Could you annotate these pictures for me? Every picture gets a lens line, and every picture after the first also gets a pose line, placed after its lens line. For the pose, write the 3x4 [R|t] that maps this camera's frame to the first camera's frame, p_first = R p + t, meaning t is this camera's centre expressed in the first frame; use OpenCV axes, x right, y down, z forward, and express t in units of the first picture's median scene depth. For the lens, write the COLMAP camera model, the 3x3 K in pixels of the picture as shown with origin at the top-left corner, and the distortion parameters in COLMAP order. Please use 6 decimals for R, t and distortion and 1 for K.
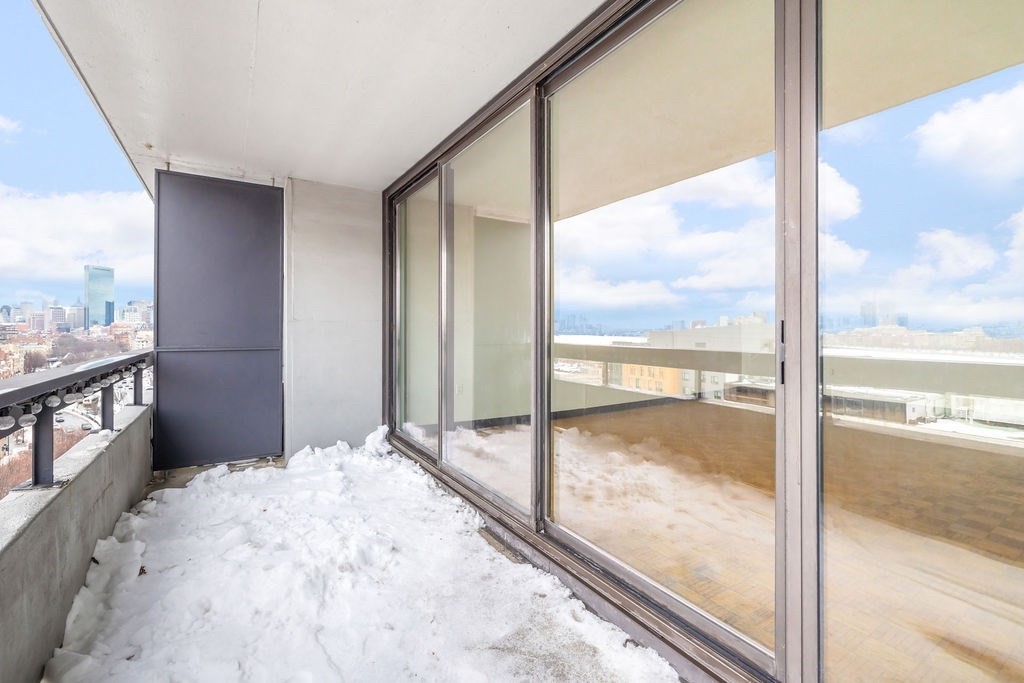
lens RADIAL K [[440.3, 0, 497.5], [0, 440.3, 329.9], [0, 0, 1]] dist [-0.000450, -0.000387]
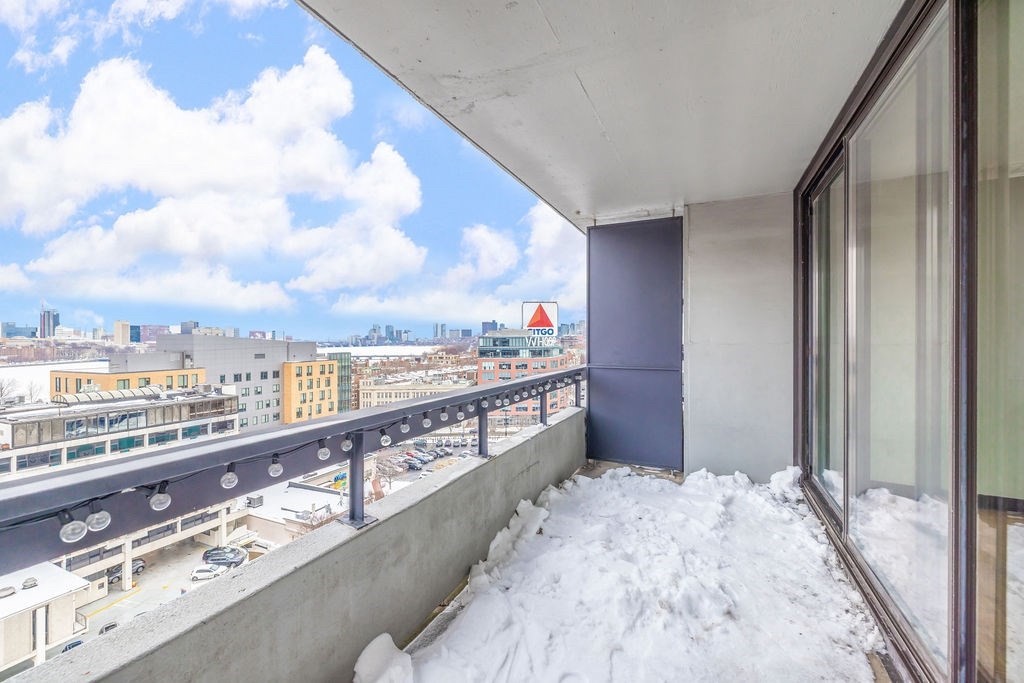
lens RADIAL K [[430.1, 0, 507.5], [0, 430.1, 343.1], [0, 0, 1]] dist [0.000002, -0.000033]
pose [[0.546472, 0.007760, -0.837441, 0.183452], [0.000262, 0.999955, 0.009437, -0.040162], [0.837477, -0.005377, 0.546446, 0.122969]]
